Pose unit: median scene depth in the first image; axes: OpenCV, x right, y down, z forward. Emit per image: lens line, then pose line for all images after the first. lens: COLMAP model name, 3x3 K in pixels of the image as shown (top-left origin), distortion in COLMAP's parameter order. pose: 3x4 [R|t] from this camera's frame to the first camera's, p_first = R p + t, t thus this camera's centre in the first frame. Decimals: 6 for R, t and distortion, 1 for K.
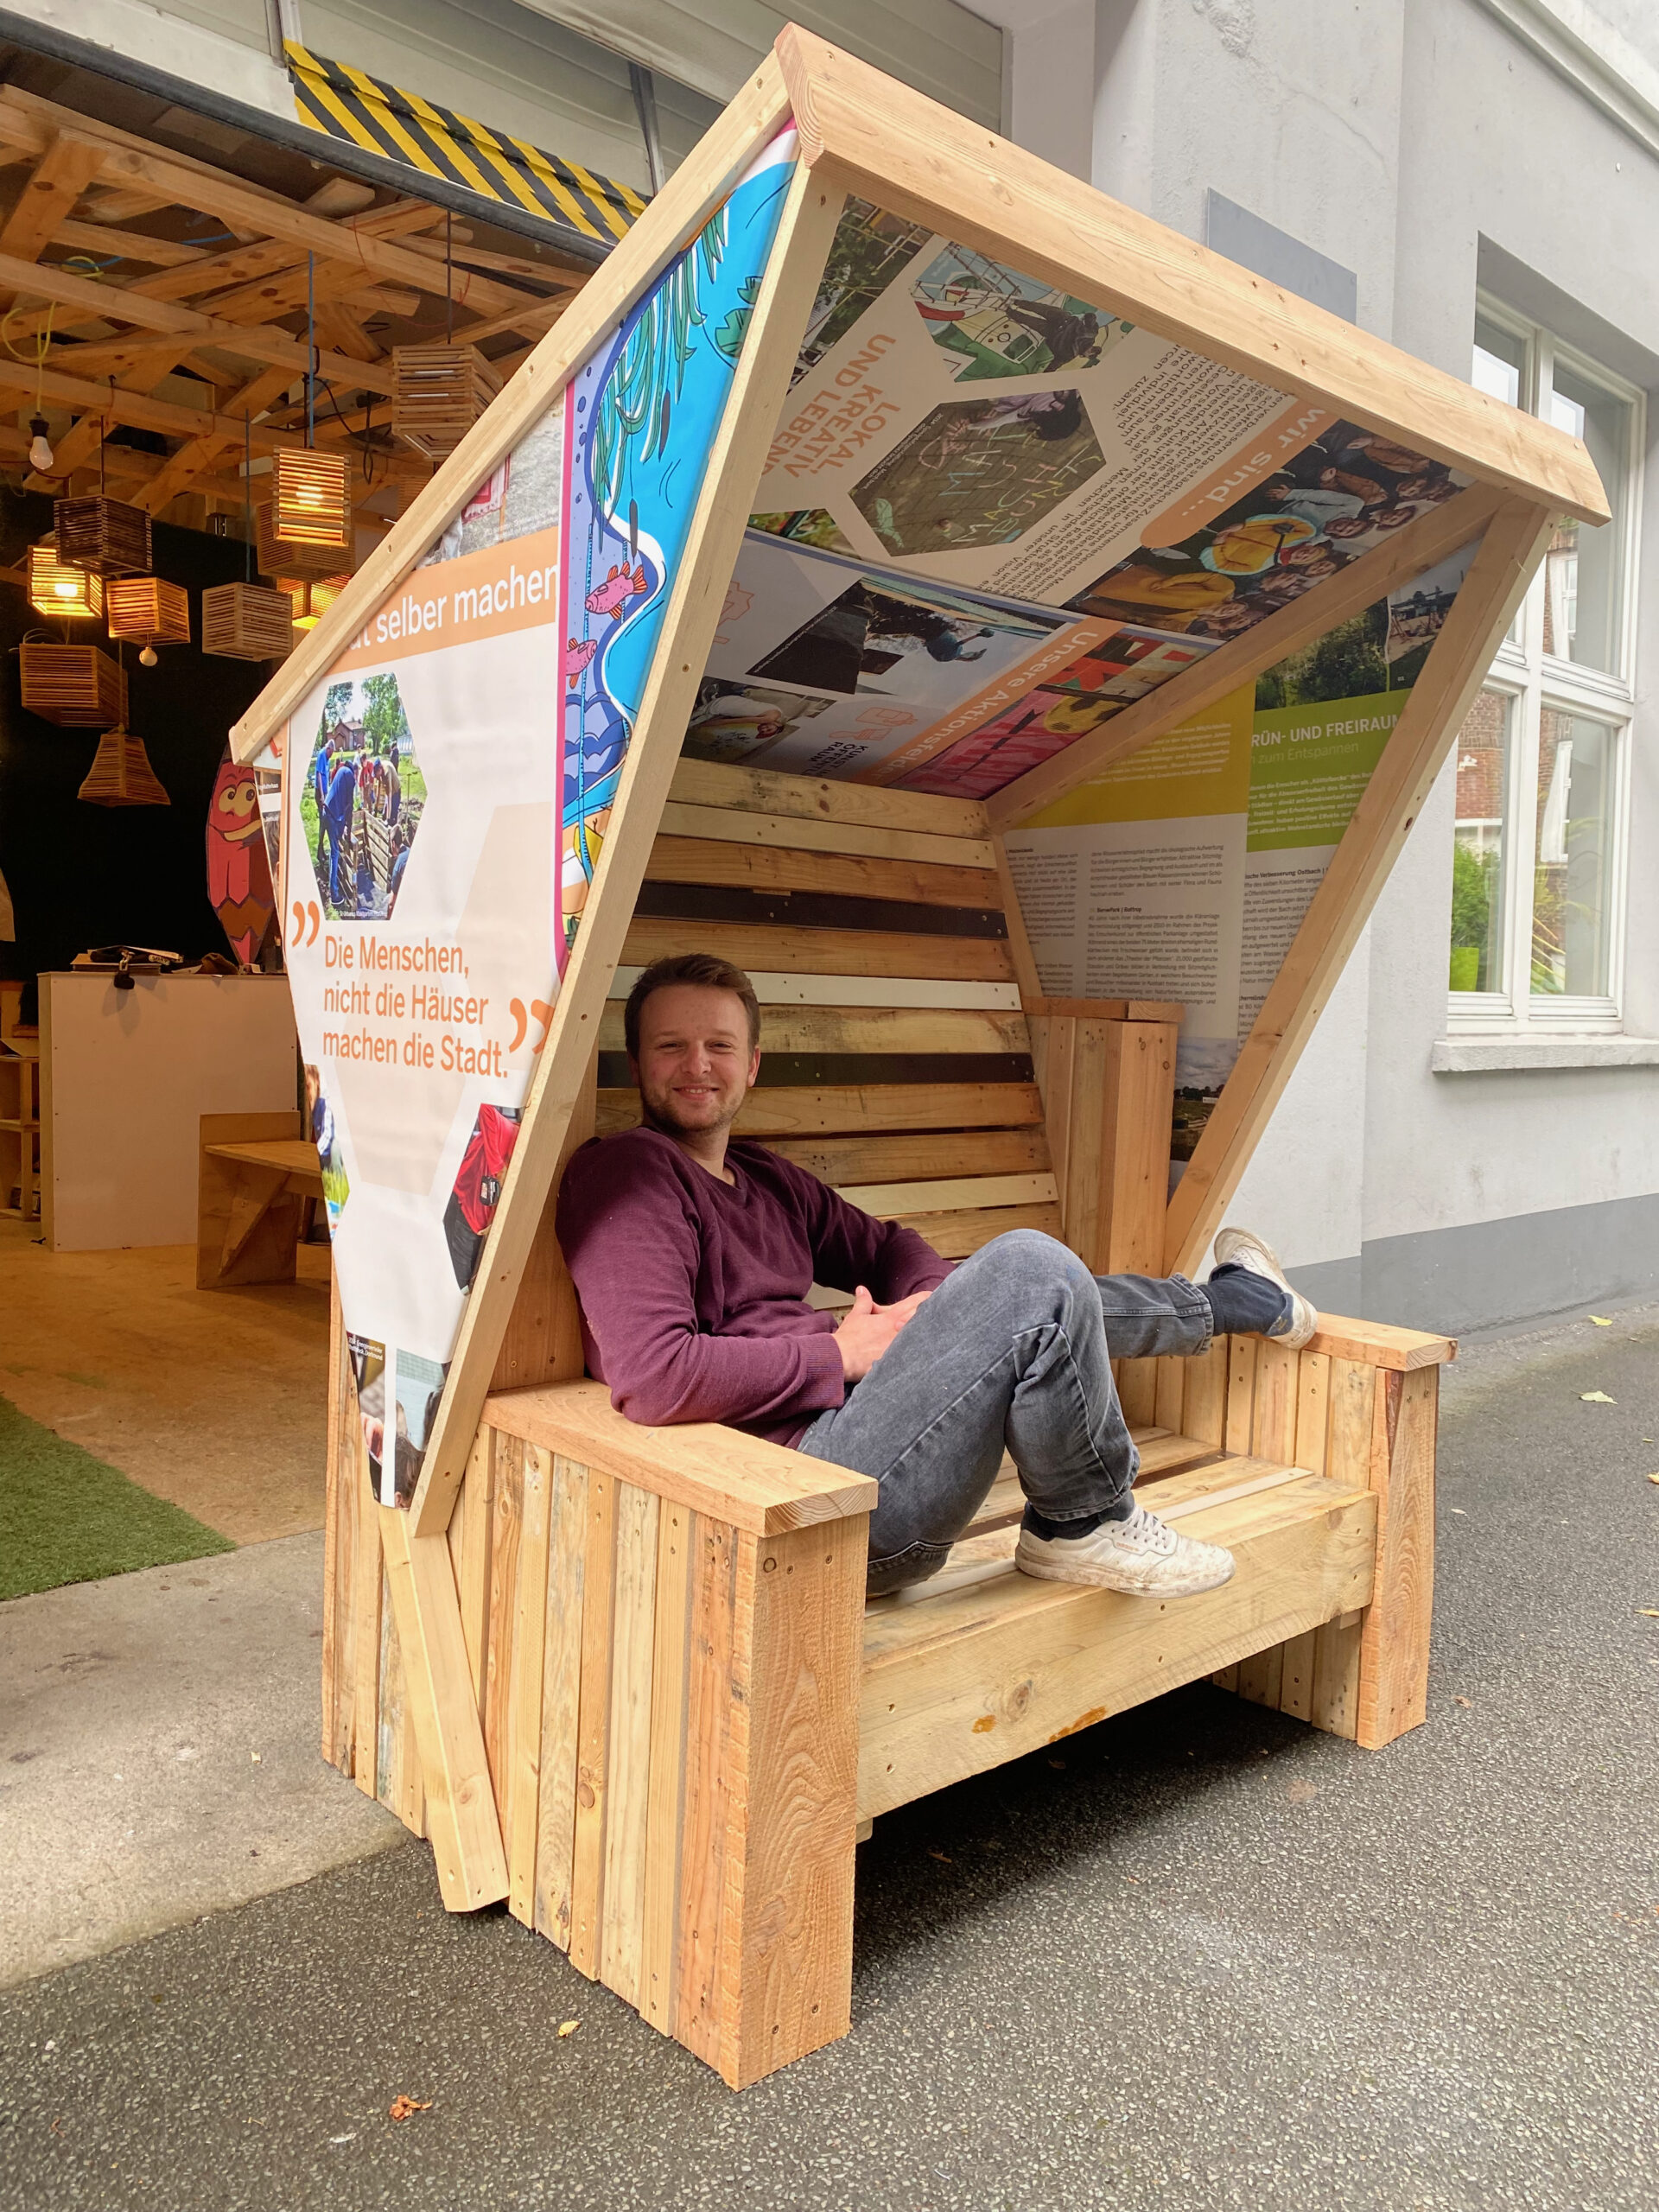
lens RADIAL K [[1680.6, 0, 829.5], [0, 1680.6, 1106.0], [0, 0, 1]] dist [0.077433, -0.240173]
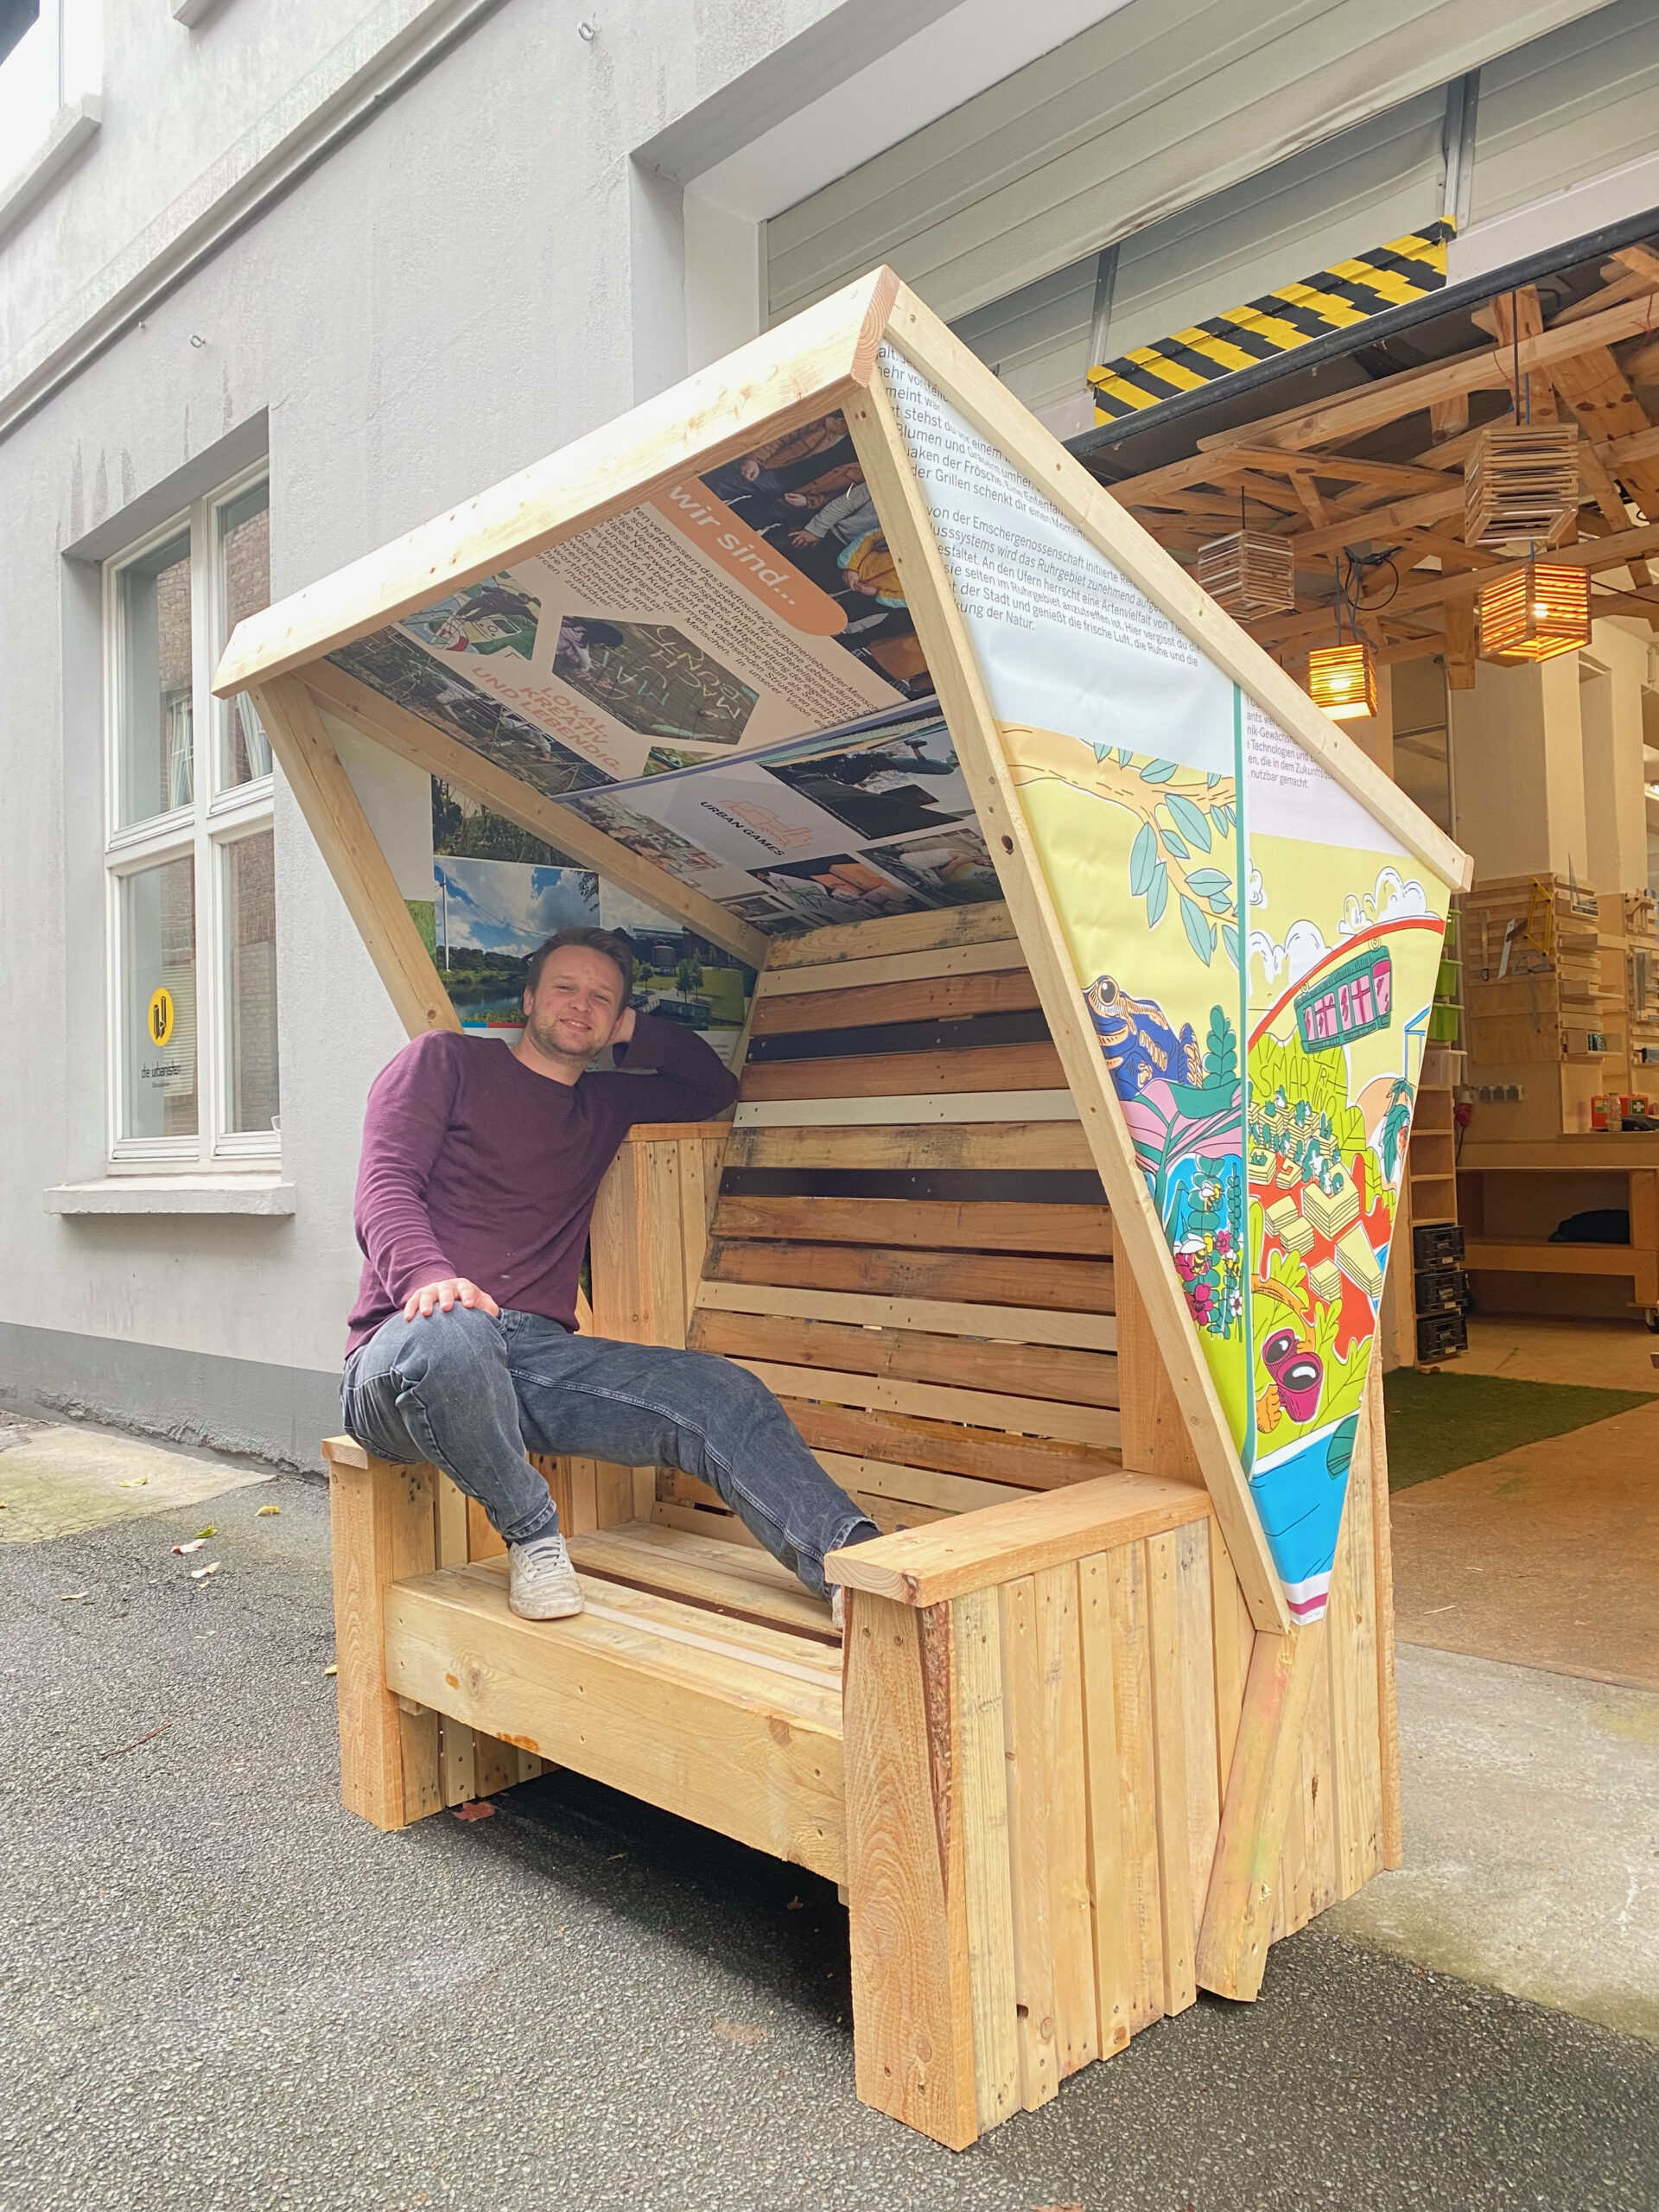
lens RADIAL K [[1680.6, 0, 829.5], [0, 1680.6, 1106.0], [0, 0, 1]] dist [0.077433, -0.240173]
pose [[0.023729, -0.044949, -0.998707, 1.062503], [-0.039670, 0.998160, -0.045867, -0.020683], [0.998931, 0.040707, 0.021902, 0.931644]]
